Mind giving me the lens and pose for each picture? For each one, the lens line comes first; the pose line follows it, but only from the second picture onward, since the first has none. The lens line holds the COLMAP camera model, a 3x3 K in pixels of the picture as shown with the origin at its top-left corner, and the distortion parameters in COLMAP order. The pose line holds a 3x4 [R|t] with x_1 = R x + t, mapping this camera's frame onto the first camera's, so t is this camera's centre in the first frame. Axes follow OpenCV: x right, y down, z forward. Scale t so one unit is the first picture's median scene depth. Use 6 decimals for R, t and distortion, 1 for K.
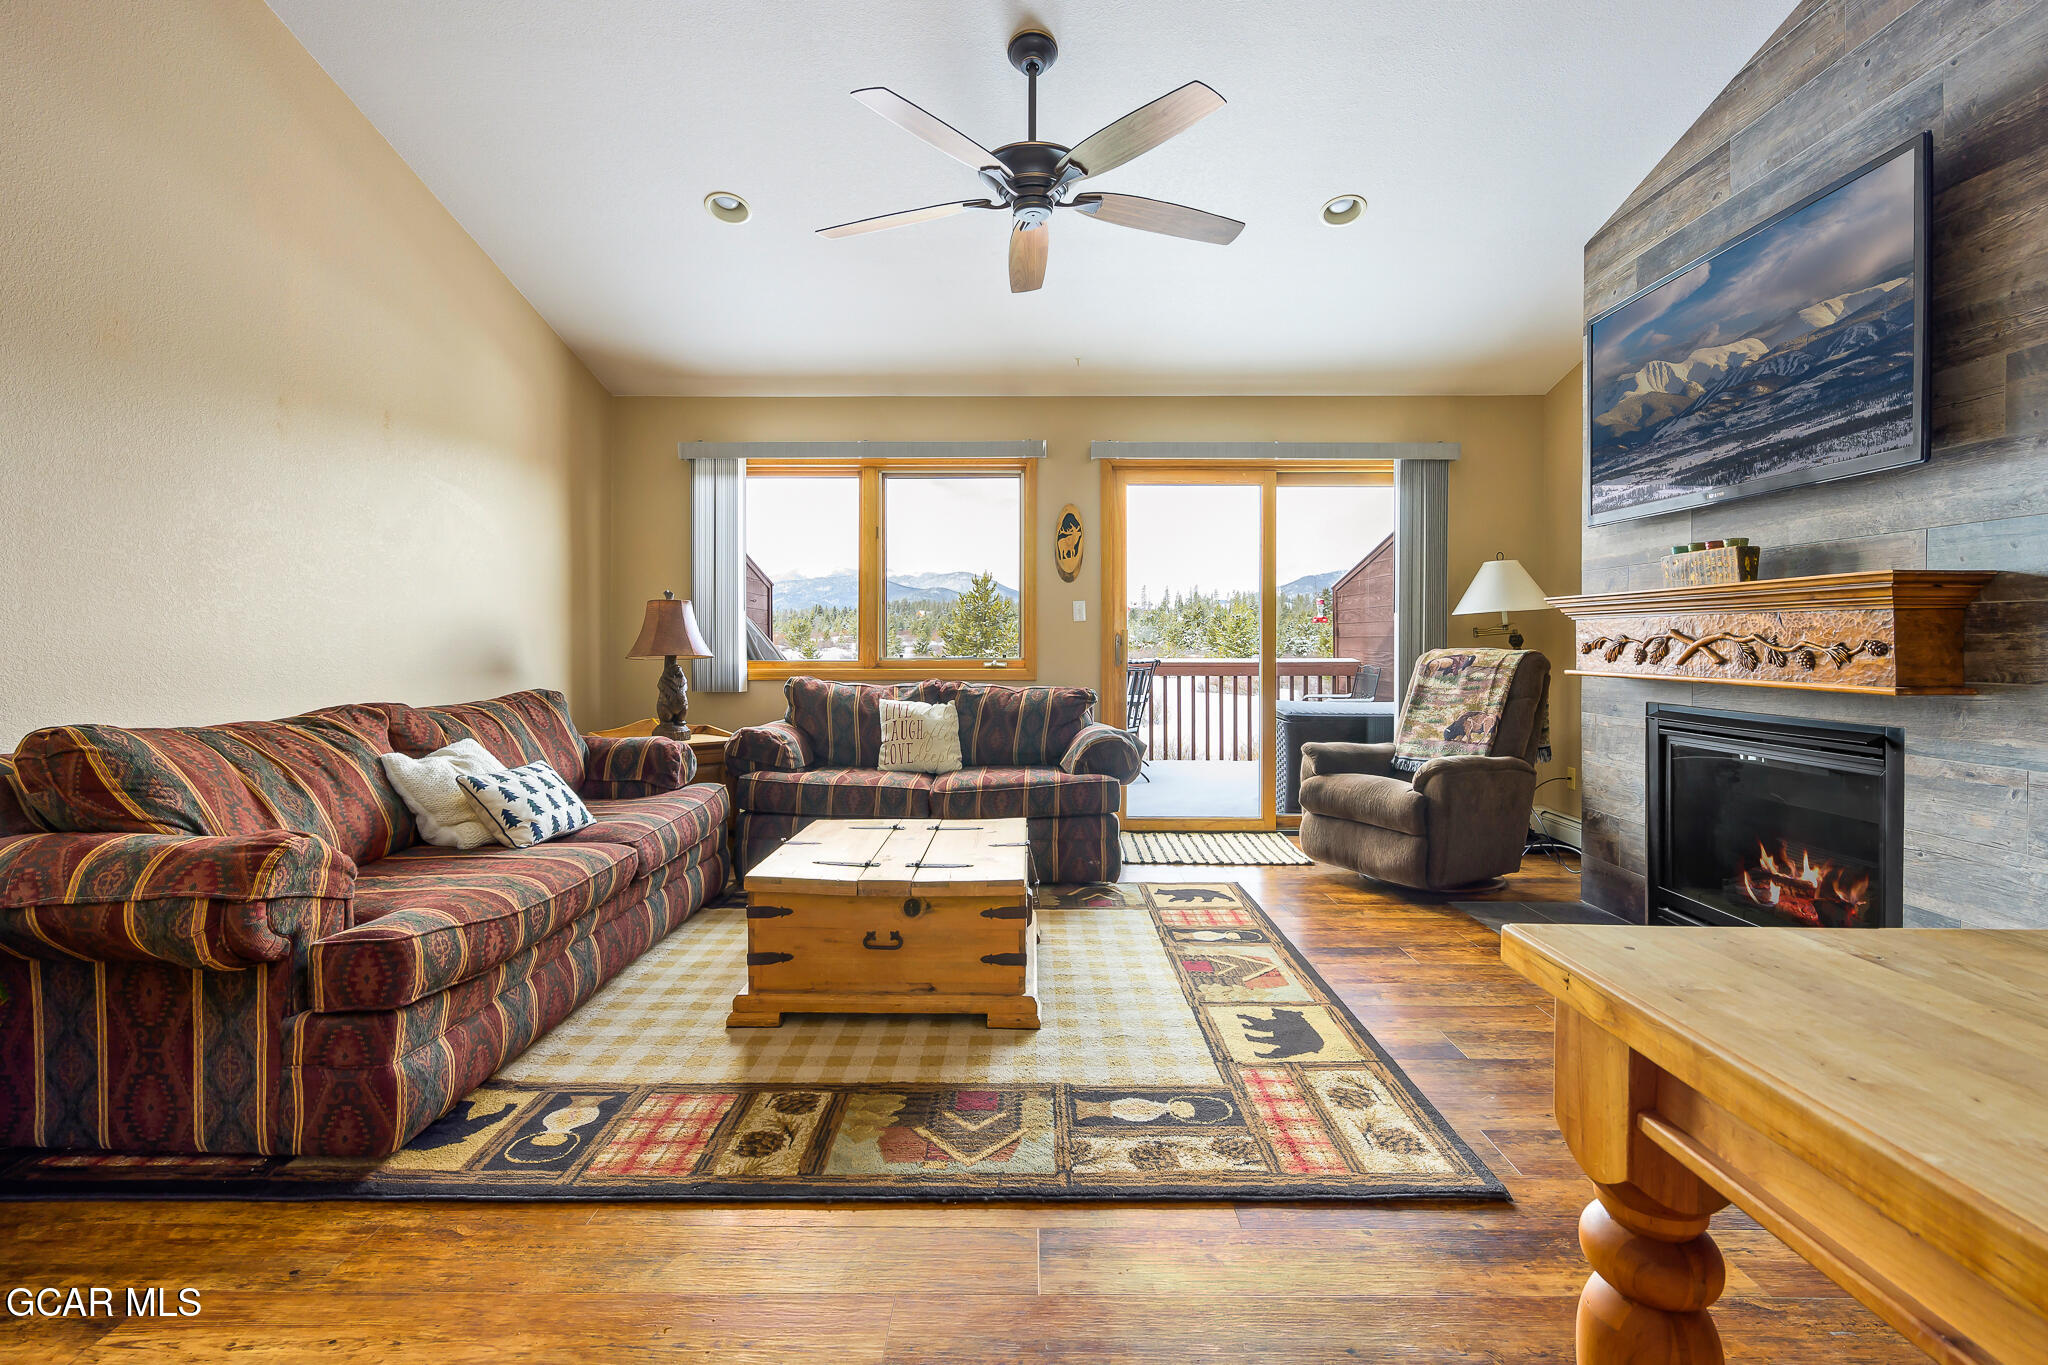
lens RADIAL K [[931.1, 0, 1025.7], [0, 931.1, 643.5], [0, 0, 1]] dist [0.000401, 0.000368]
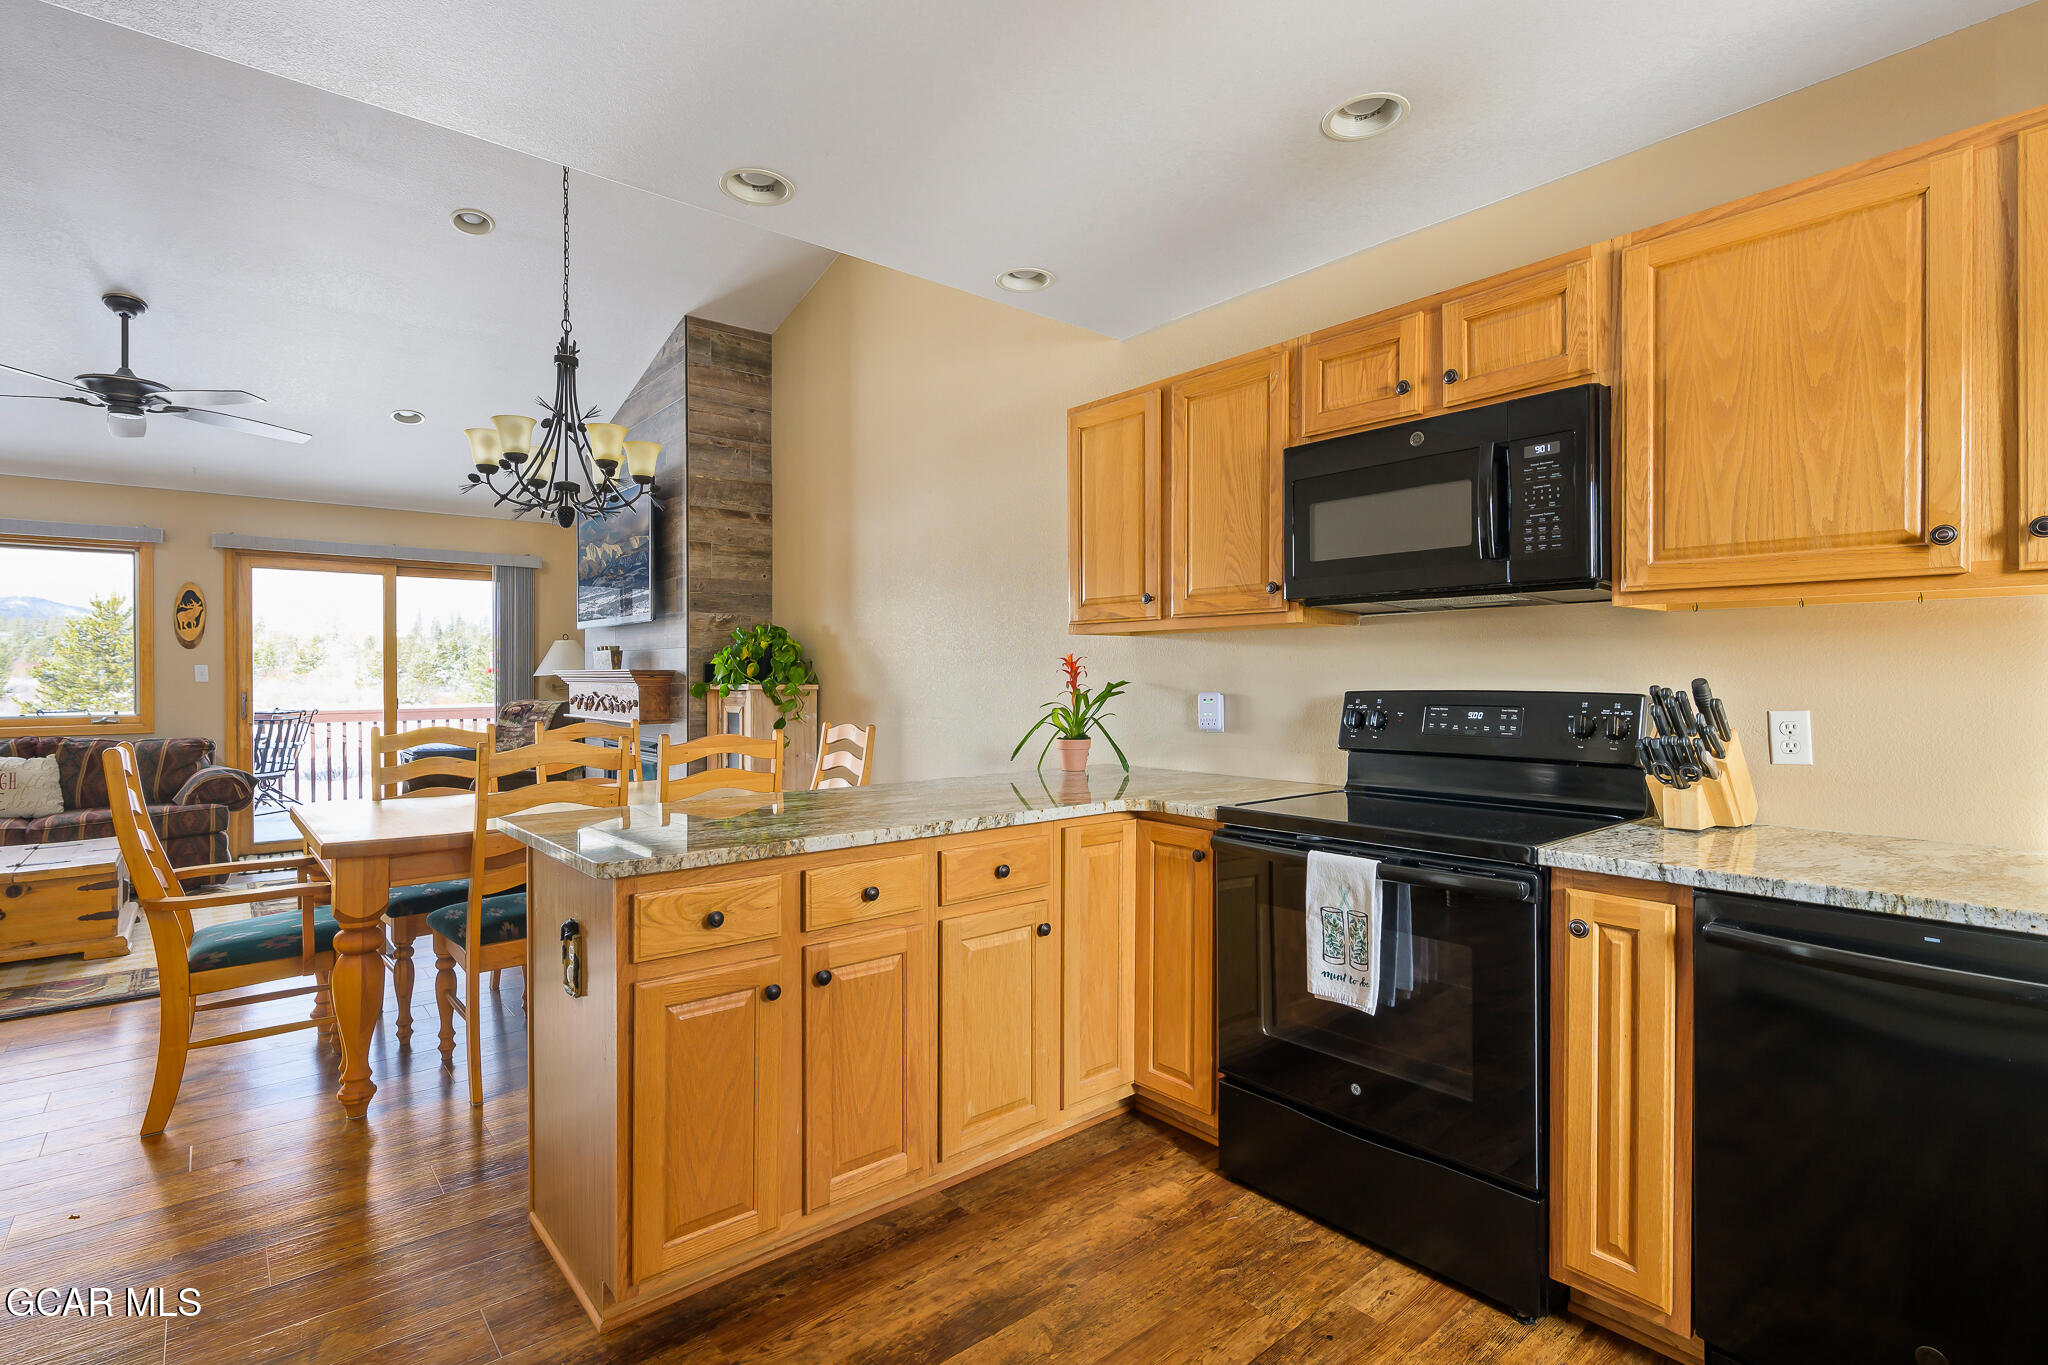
lens RADIAL K [[993.4, 0, 1019.9], [0, 993.4, 676.8], [0, 0, 1]] dist [0.001350, -0.000300]
pose [[0.770256, -0.005198, 0.637714, 0.090752], [0.005594, 0.999983, 0.001395, -0.044783], [-0.637710, 0.002492, 0.770272, -1.087423]]
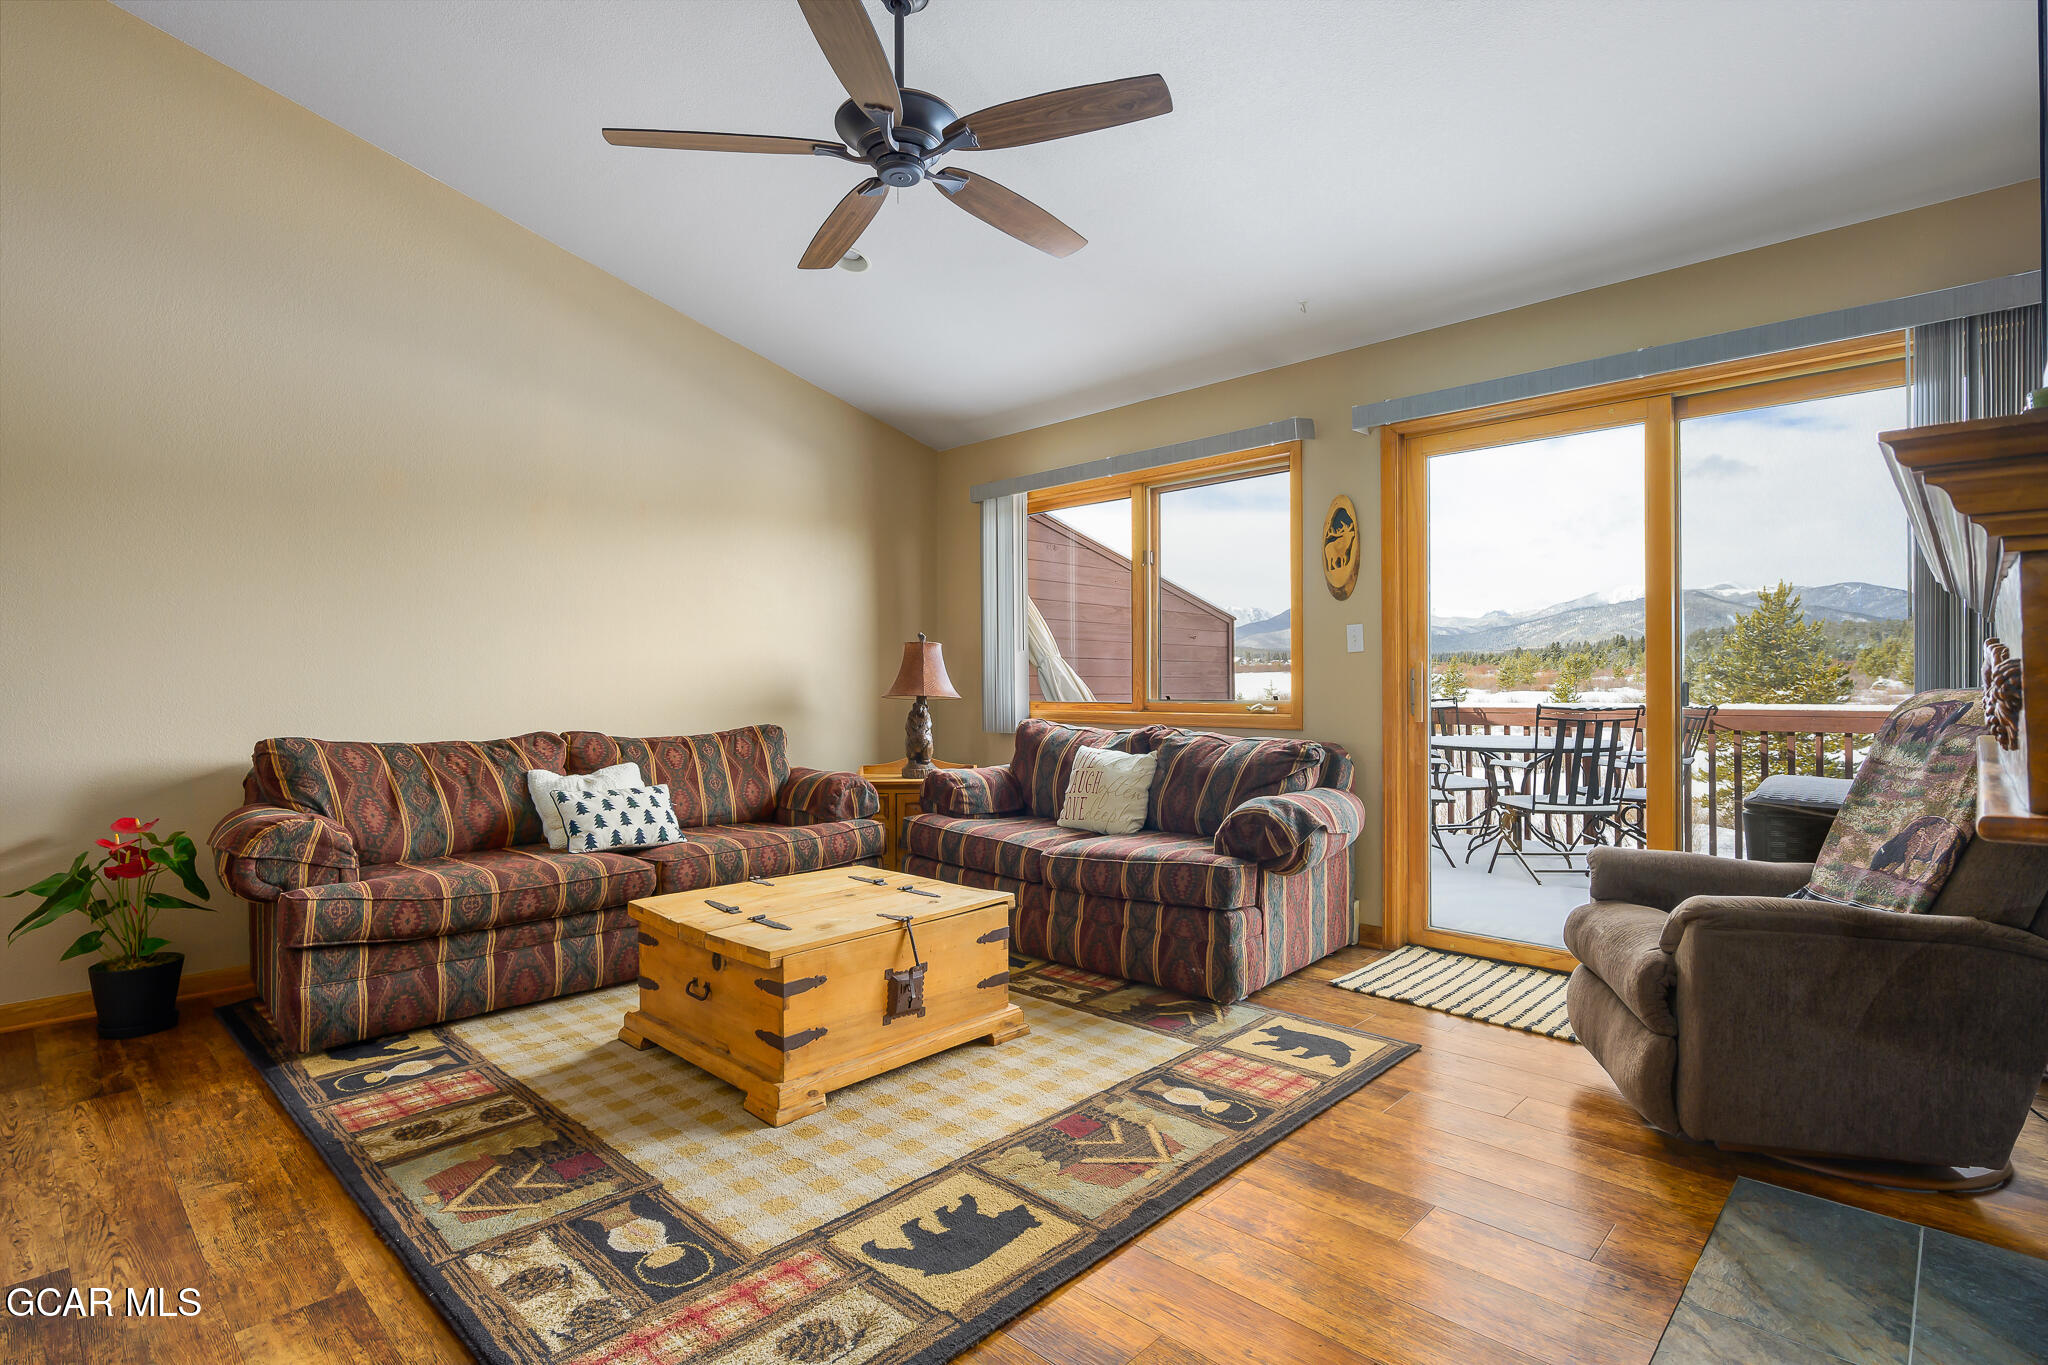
lens RADIAL K [[993.4, 0, 1024.8], [0, 993.4, 688.9], [0, 0, 1]] dist [0.001350, -0.000300]
pose [[0.725070, -0.001181, -0.688674, 0.703450], [0.004728, 0.999984, 0.003262, 0.002680], [0.688659, -0.005621, 0.725063, 0.418381]]
